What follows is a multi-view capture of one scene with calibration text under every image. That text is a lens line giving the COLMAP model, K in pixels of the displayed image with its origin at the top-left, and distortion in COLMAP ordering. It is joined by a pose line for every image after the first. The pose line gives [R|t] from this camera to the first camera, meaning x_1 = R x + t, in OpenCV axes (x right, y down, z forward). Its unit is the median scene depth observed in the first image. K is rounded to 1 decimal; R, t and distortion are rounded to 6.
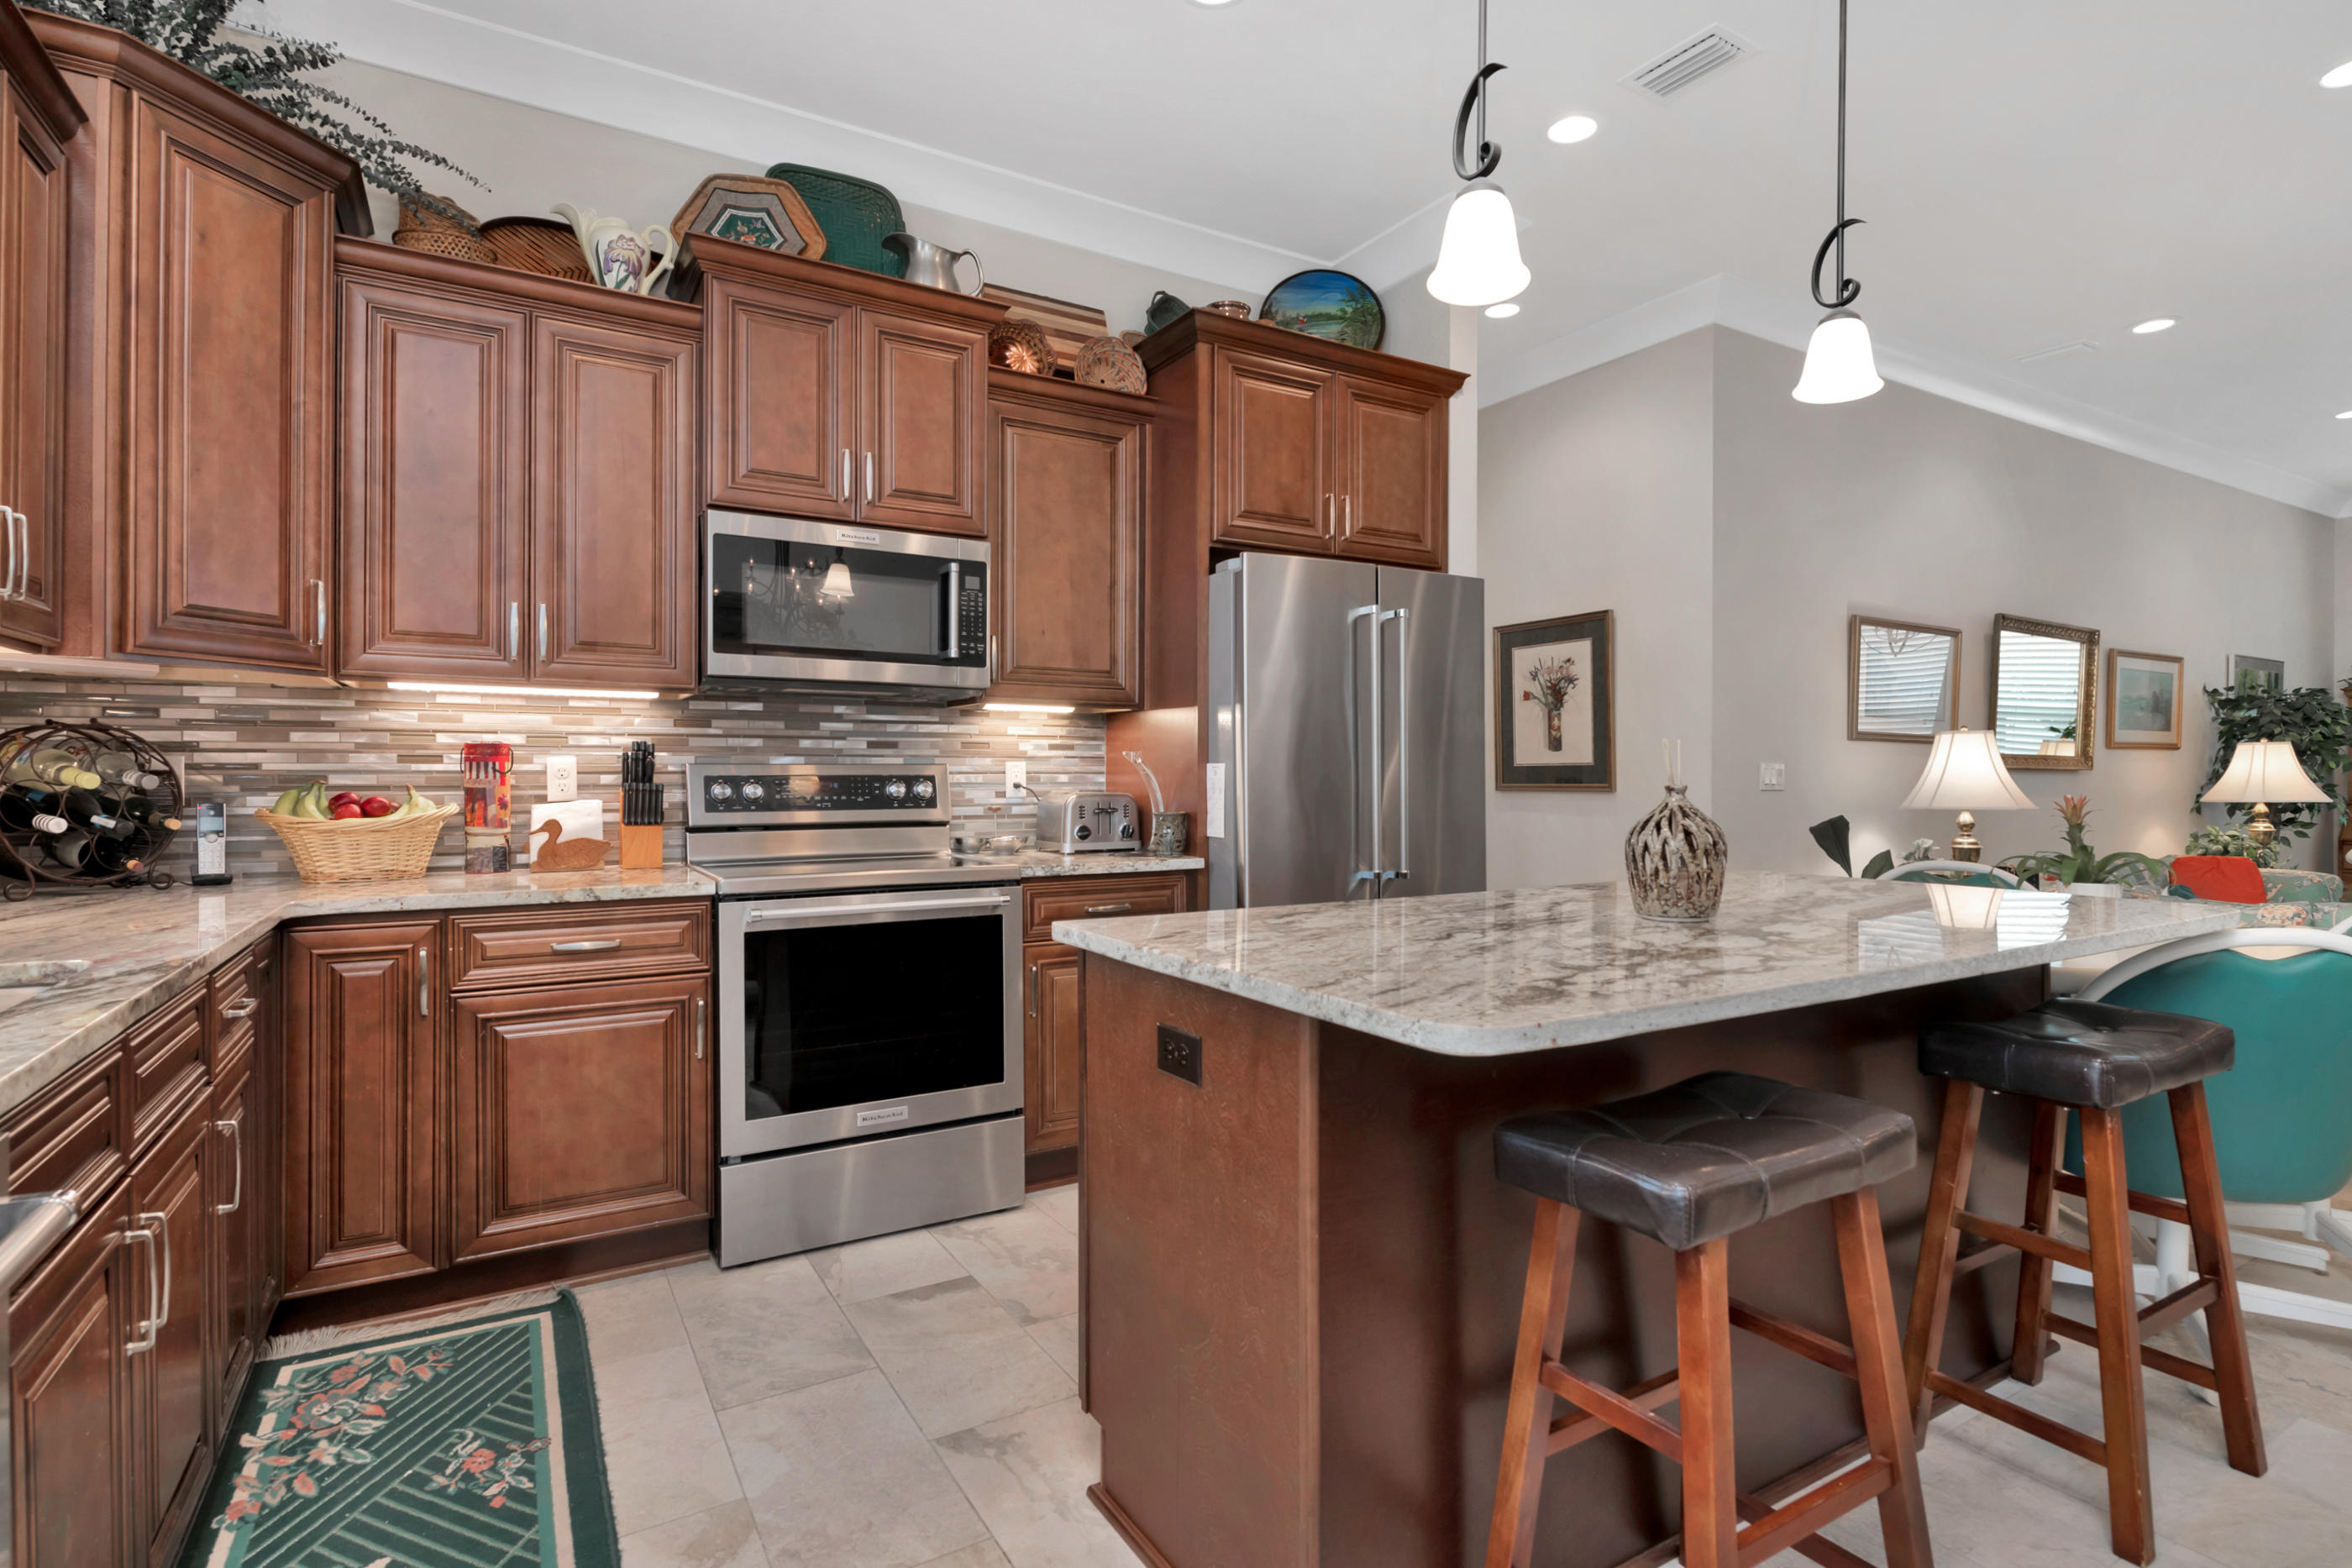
lens RADIAL K [[1154.9, 0, 1205.5], [0, 1154.9, 752.2], [0, 0, 1]] dist [0.002210, -0.004379]
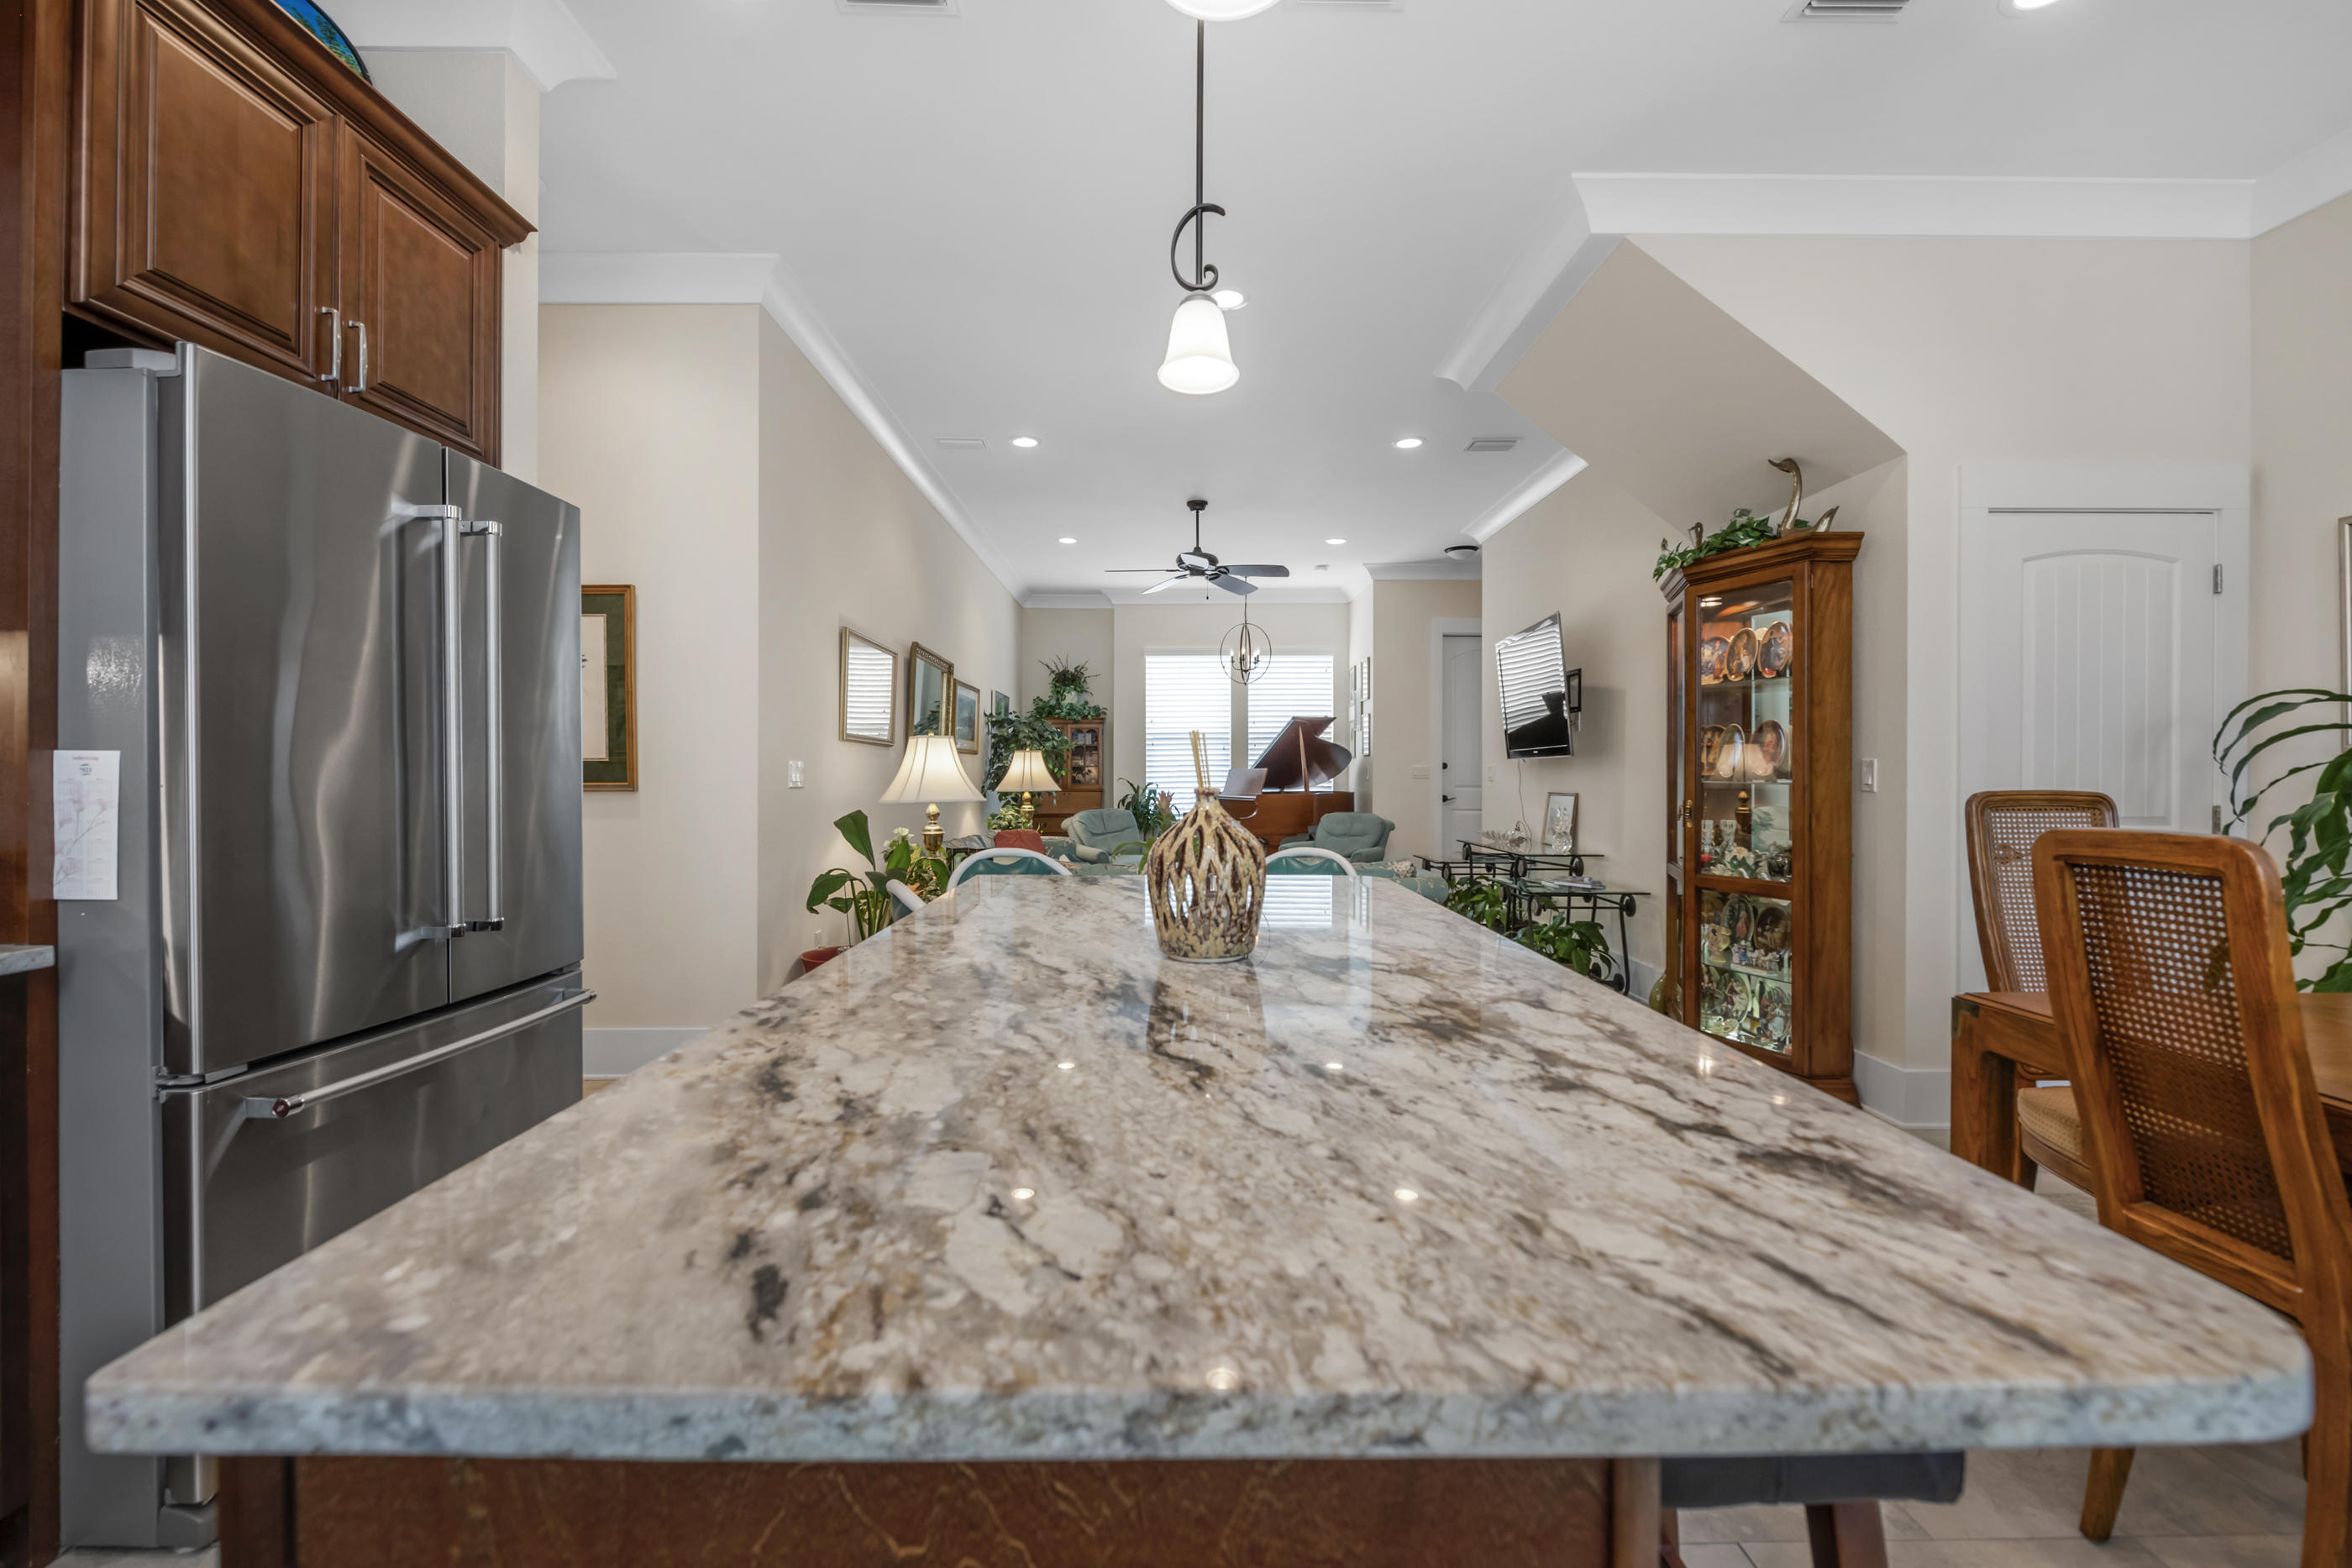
lens RADIAL K [[934.7, 0, 1110.6], [0, 934.7, 792.5], [0, 0, 1]] dist [0.002877, -0.003022]
pose [[0.514668, -0.017328, 0.857215, -0.110119], [-0.021459, 0.999222, 0.033082, 0.003981], [-0.857121, -0.035421, 0.513896, 0.410503]]
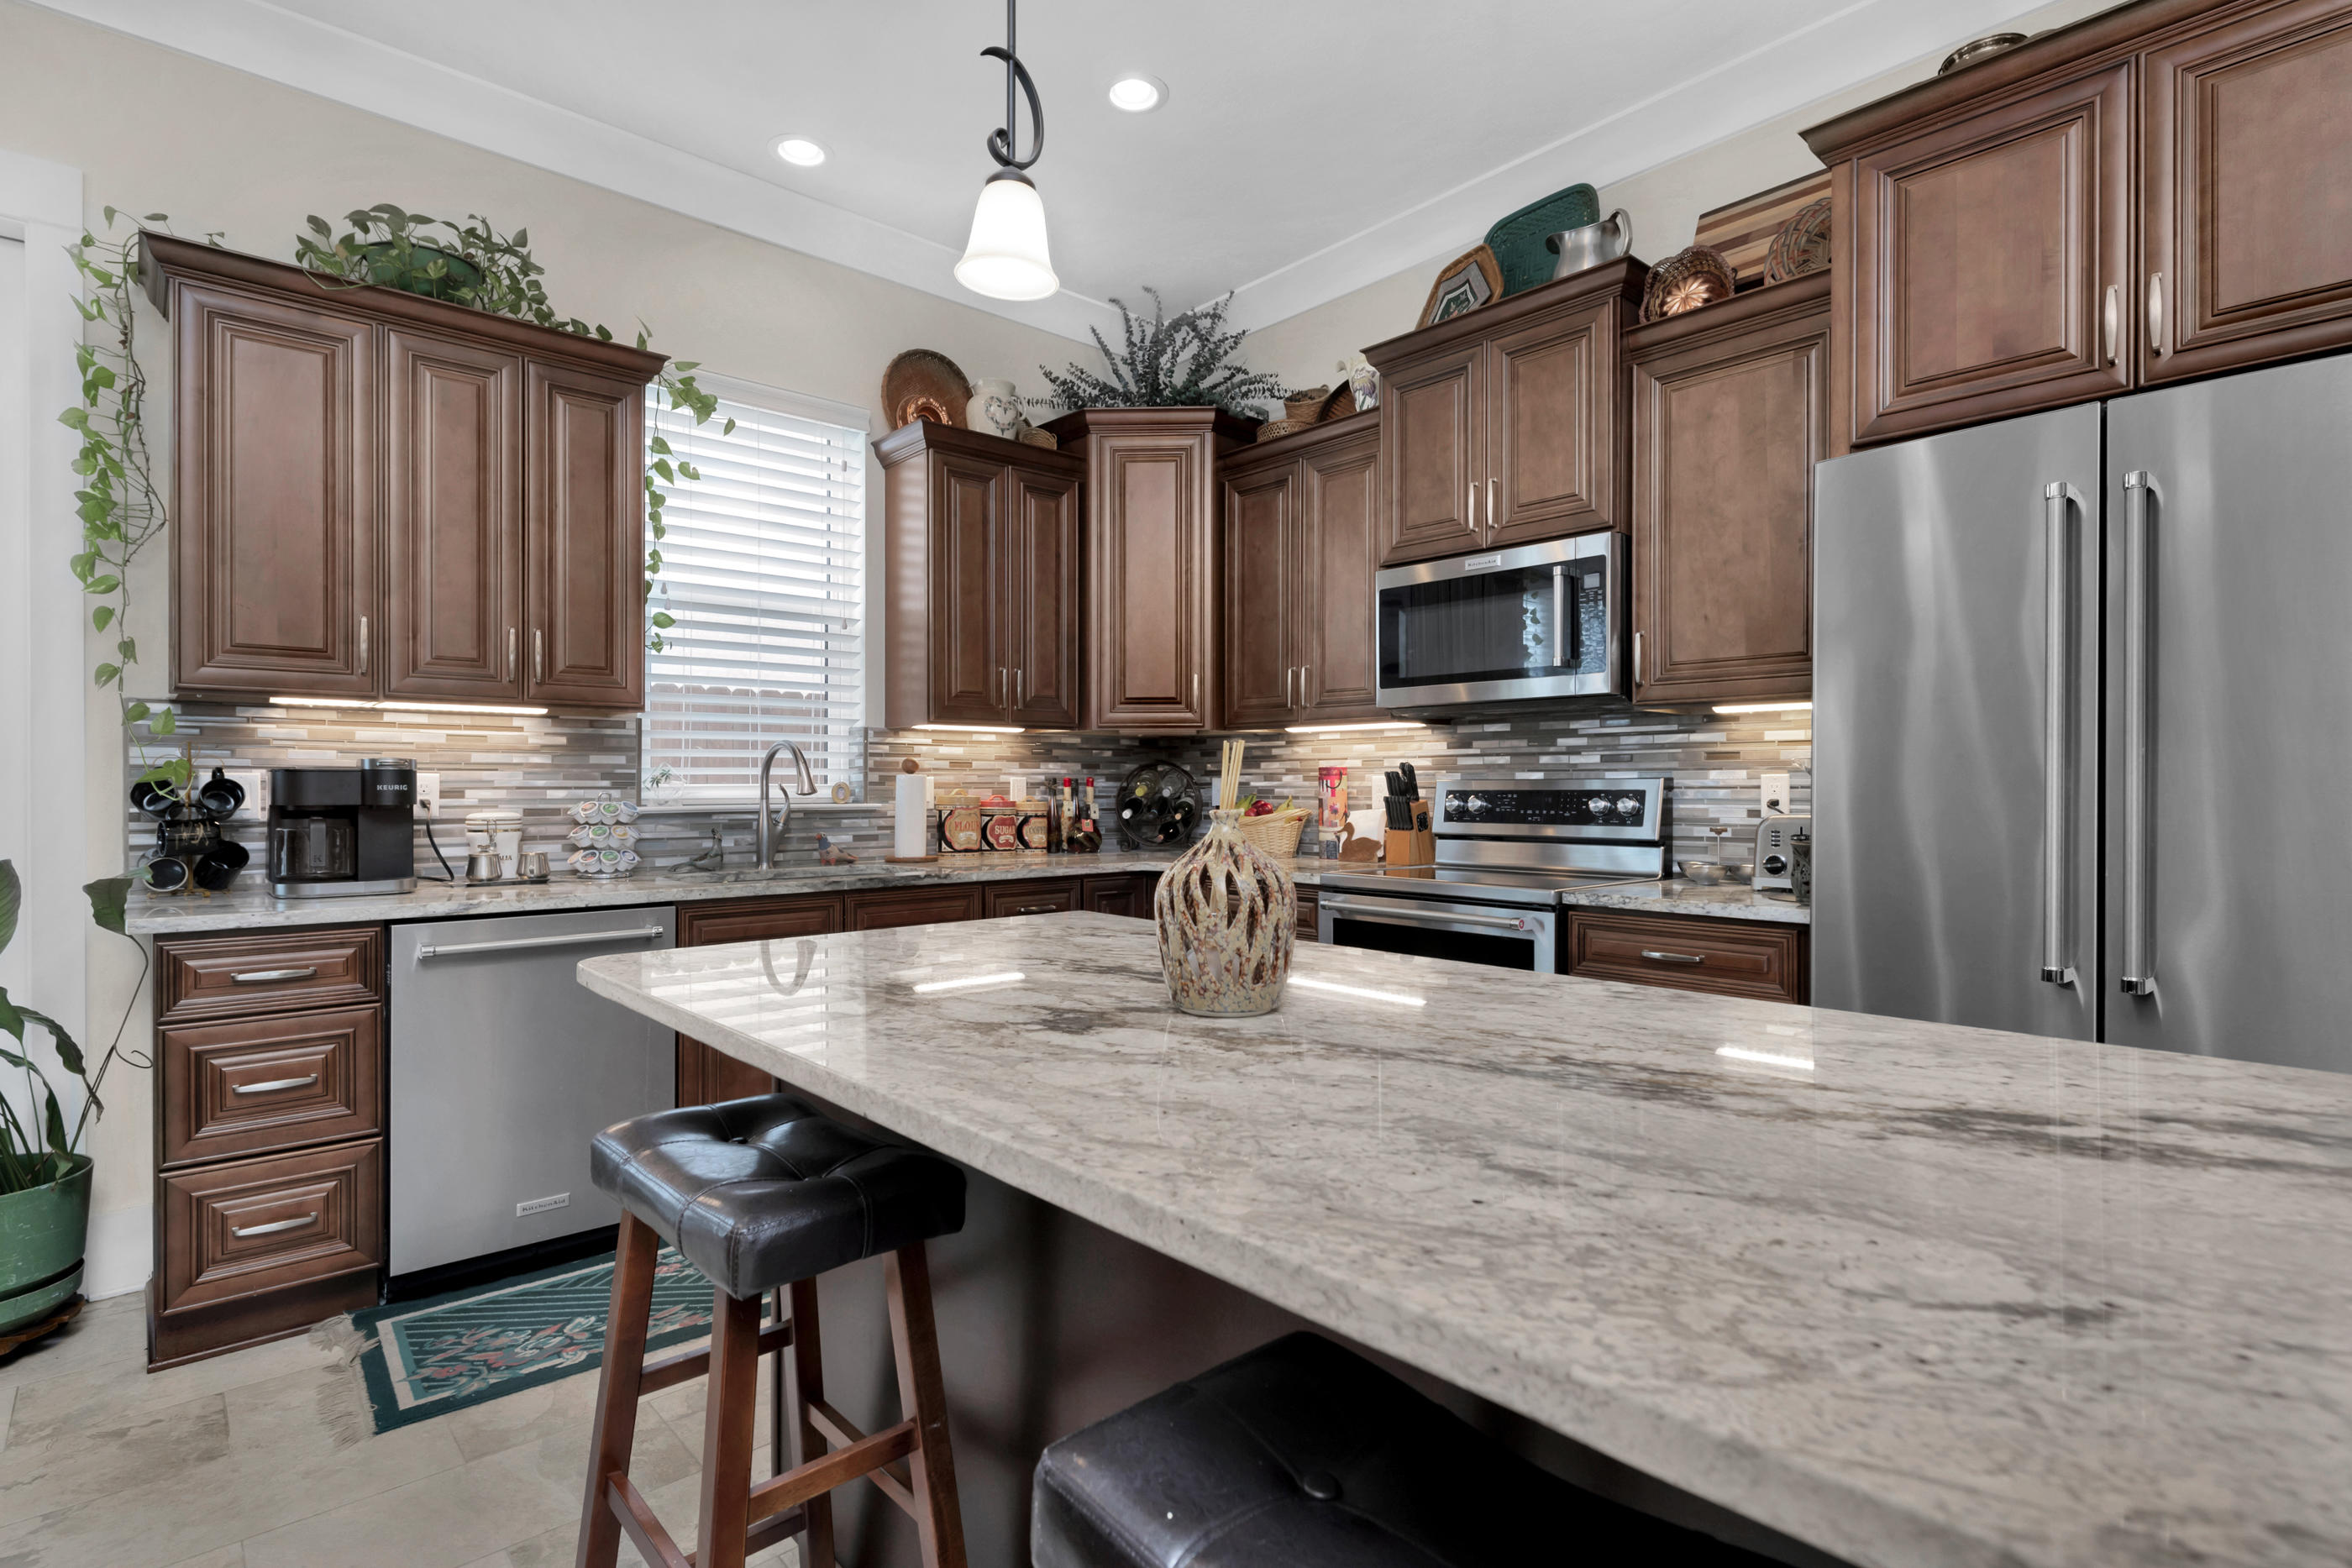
lens RADIAL K [[1154.9, 0, 1256.7], [0, 1154.9, 798.2], [0, 0, 1]] dist [0.002210, -0.004379]
pose [[0.263586, 0.005019, -0.964623, 0.593432], [0.021612, 0.999705, 0.011107, 0.010010], [0.964394, -0.023775, 0.263400, 0.480060]]
